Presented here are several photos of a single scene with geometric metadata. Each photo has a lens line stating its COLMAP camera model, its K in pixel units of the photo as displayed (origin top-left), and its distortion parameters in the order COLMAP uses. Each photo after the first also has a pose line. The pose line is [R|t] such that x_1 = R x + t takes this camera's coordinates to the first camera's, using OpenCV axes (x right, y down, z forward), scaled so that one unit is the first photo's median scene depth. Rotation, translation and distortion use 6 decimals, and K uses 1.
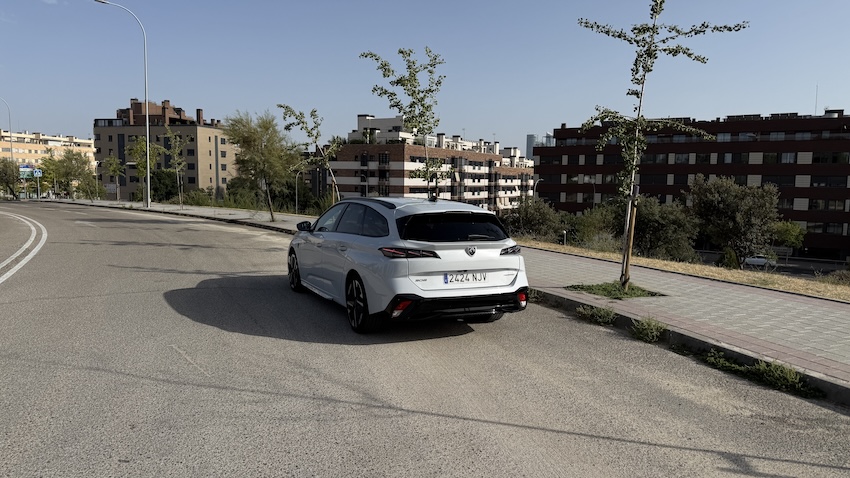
lens RADIAL K [[606.6, 0, 425.5], [0, 606.6, 234.7], [0, 0, 1]] dist [0.054240, -0.068167]
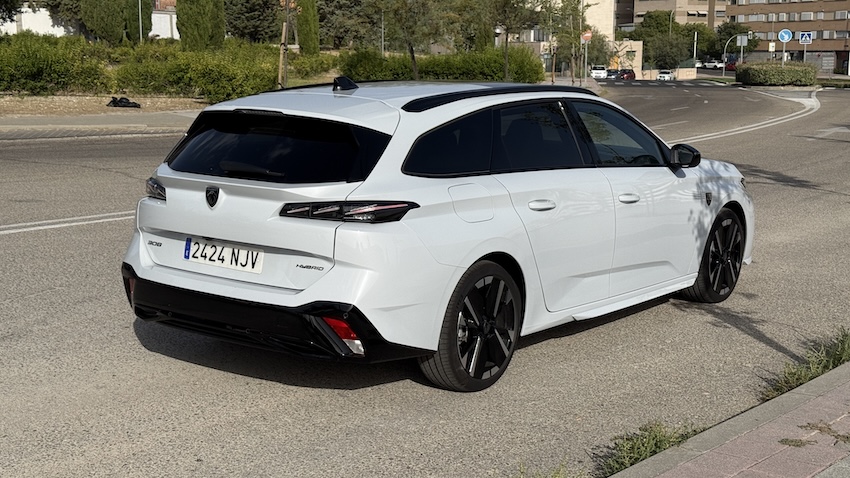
lens RADIAL K [[1186.4, 0, 424.5], [0, 1186.4, 247.5], [0, 0, 1]] dist [0.137062, 0.000000]
pose [[0.455334, 0.135522, -0.879946, 0.741291], [-0.074263, 0.990684, 0.114149, -0.039028], [0.887218, 0.013372, 0.461157, 0.572750]]
